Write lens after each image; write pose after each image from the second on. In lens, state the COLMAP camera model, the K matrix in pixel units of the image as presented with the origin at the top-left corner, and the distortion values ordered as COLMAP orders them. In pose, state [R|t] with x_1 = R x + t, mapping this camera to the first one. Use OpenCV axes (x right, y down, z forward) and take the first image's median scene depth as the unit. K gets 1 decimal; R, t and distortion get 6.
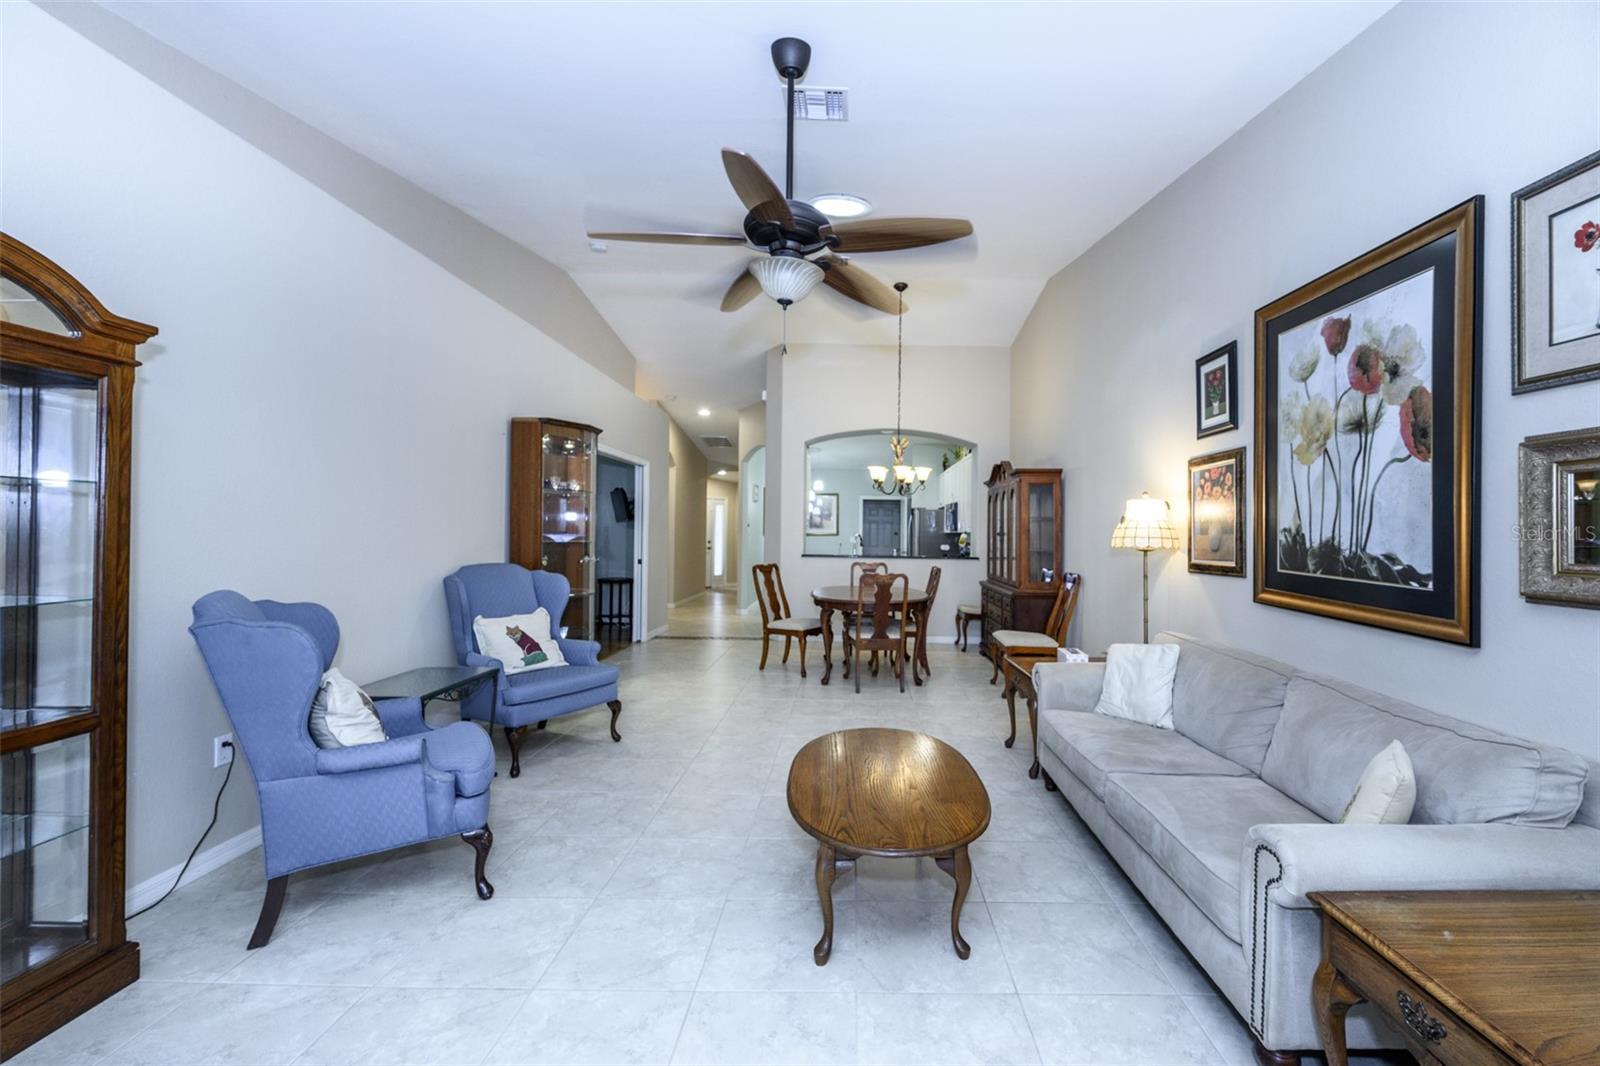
lens RADIAL K [[642.6, 0, 866.0], [0, 642.6, 516.7], [0, 0, 1]] dist [-0.002307, -0.001741]
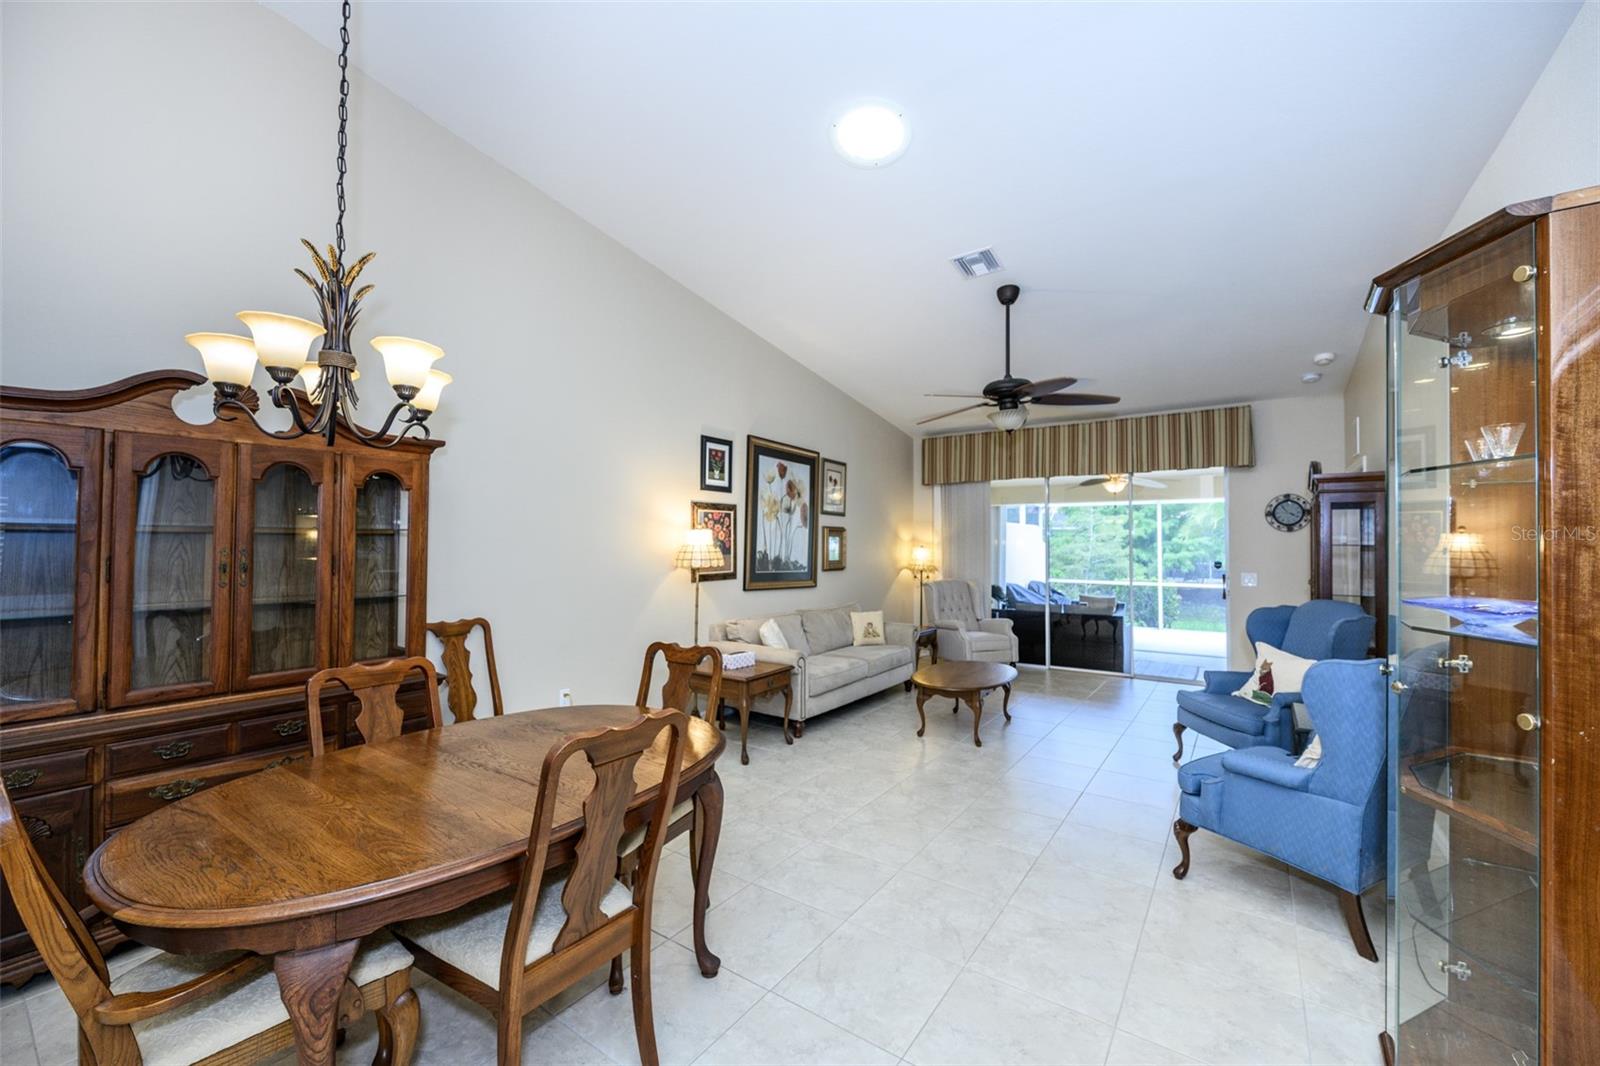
lens RADIAL K [[642.6, 0, 810.0], [0, 642.6, 531.2], [0, 0, 1]] dist [-0.002307, -0.001741]
pose [[-0.808958, -0.006322, 0.587832, -0.581255], [-0.029998, 0.999083, -0.030537, 0.010948], [-0.587100, -0.042337, -0.808406, 2.190248]]
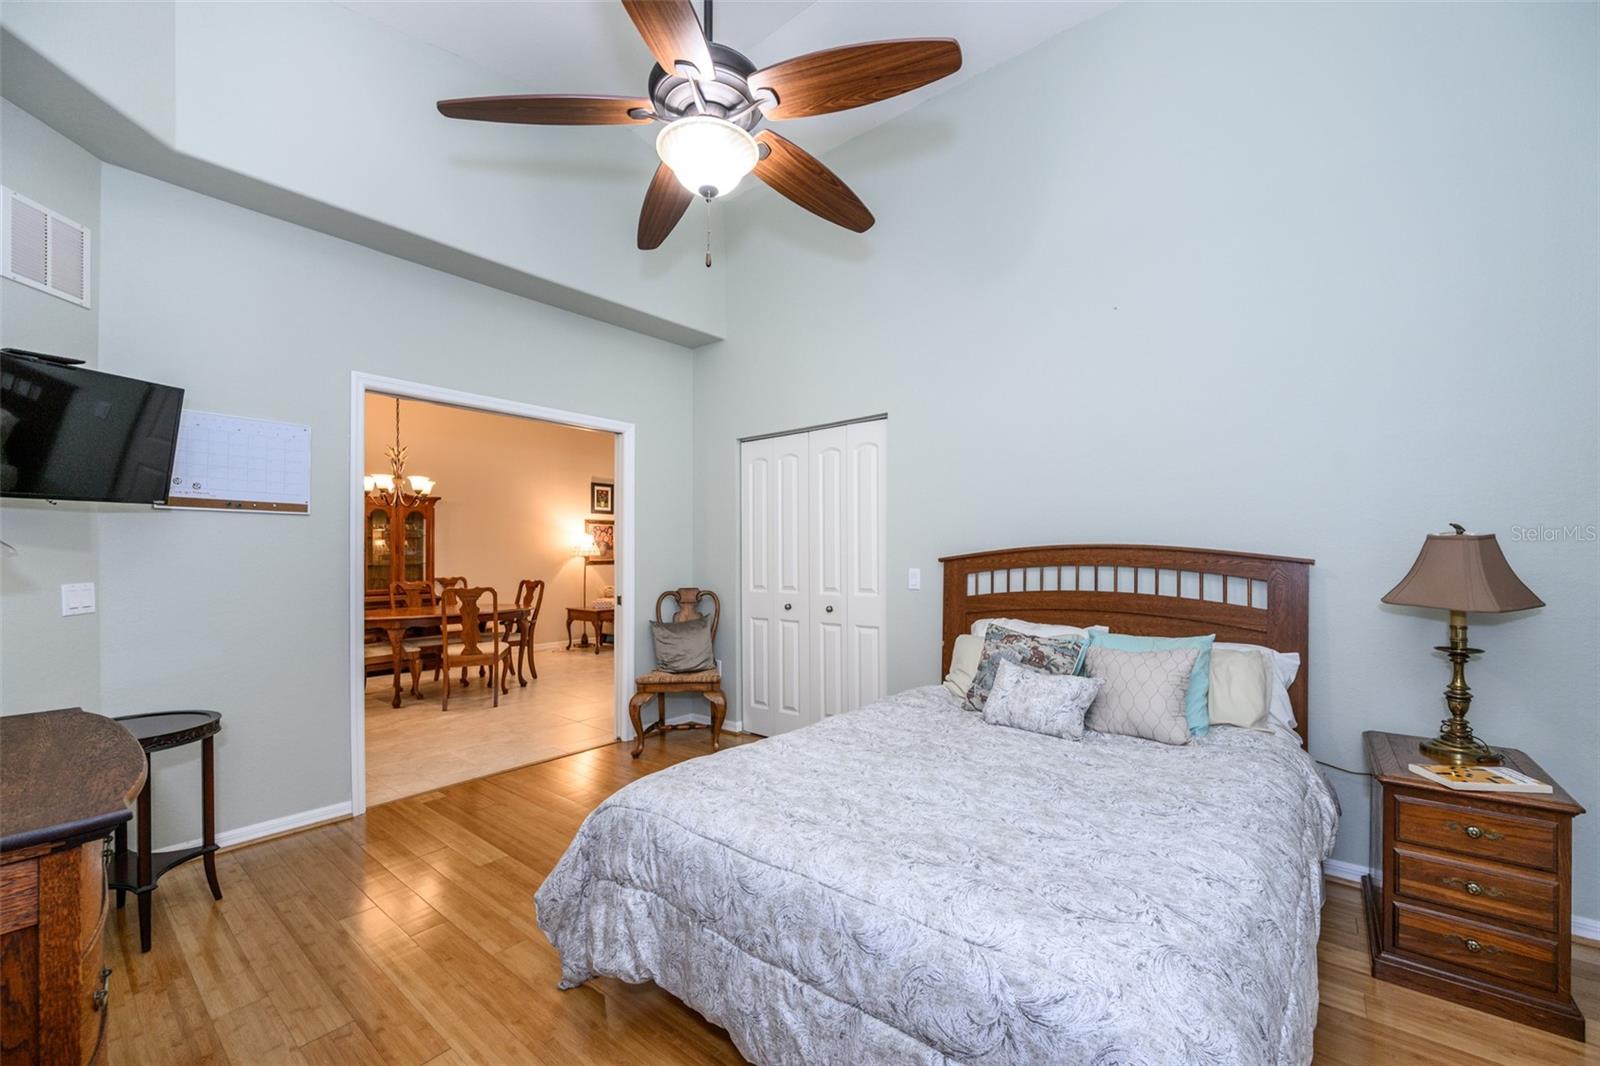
lens RADIAL K [[642.6, 0, 814.1], [0, 642.6, 557.2], [0, 0, 1]] dist [-0.002307, -0.001741]
pose [[-0.774025, -0.015308, 0.632970, -1.973660], [-0.024542, 0.999682, -0.005835, 0.054327], [-0.632679, -0.020051, -0.774154, 2.634042]]
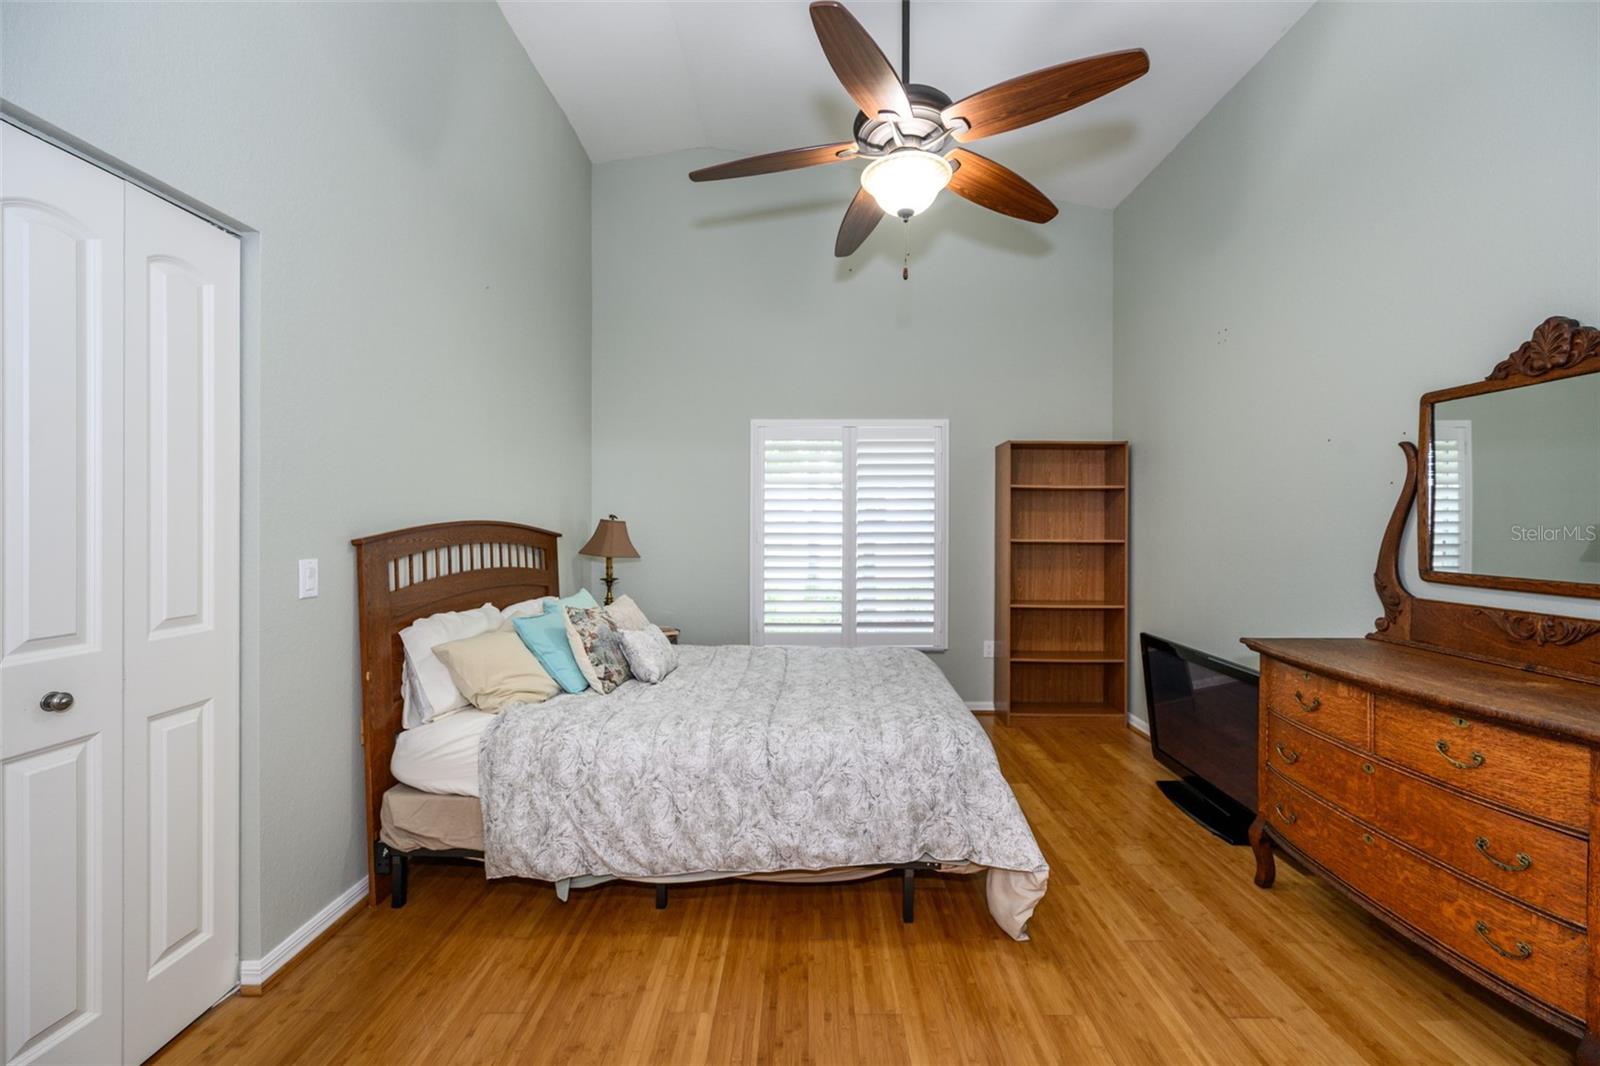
lens RADIAL K [[695.4, 0, 789.4], [0, 695.4, 538.0], [0, 0, 1]] dist [0.001005, -0.000914]
pose [[-0.053137, 0.005802, -0.998570, -0.771777], [0.021459, 0.999759, 0.004667, 0.049988], [0.998357, -0.021180, -0.053249, 2.143663]]
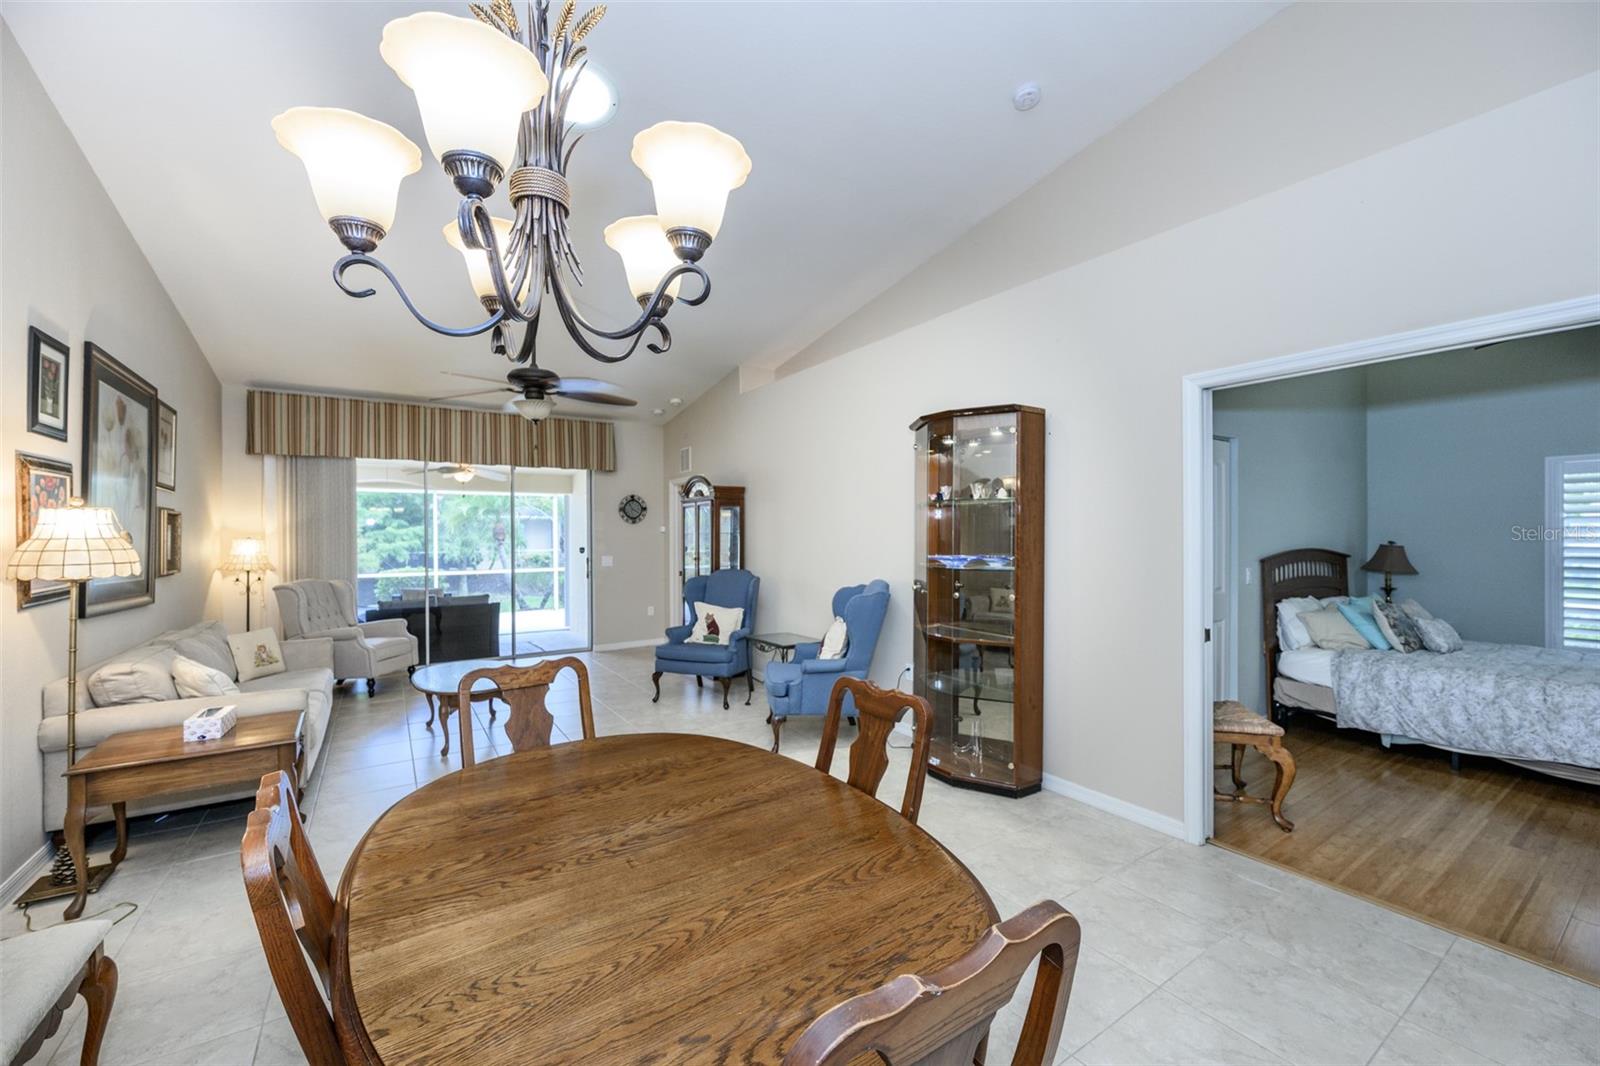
lens RADIAL K [[642.6, 0, 806.7], [0, 642.6, 532.5], [0, 0, 1]] dist [-0.002307, -0.001741]
pose [[-0.835320, -0.014874, -0.549563, 0.176457], [0.003036, 0.999494, -0.031666, 0.028012], [0.549755, -0.028120, -0.834852, 2.304323]]
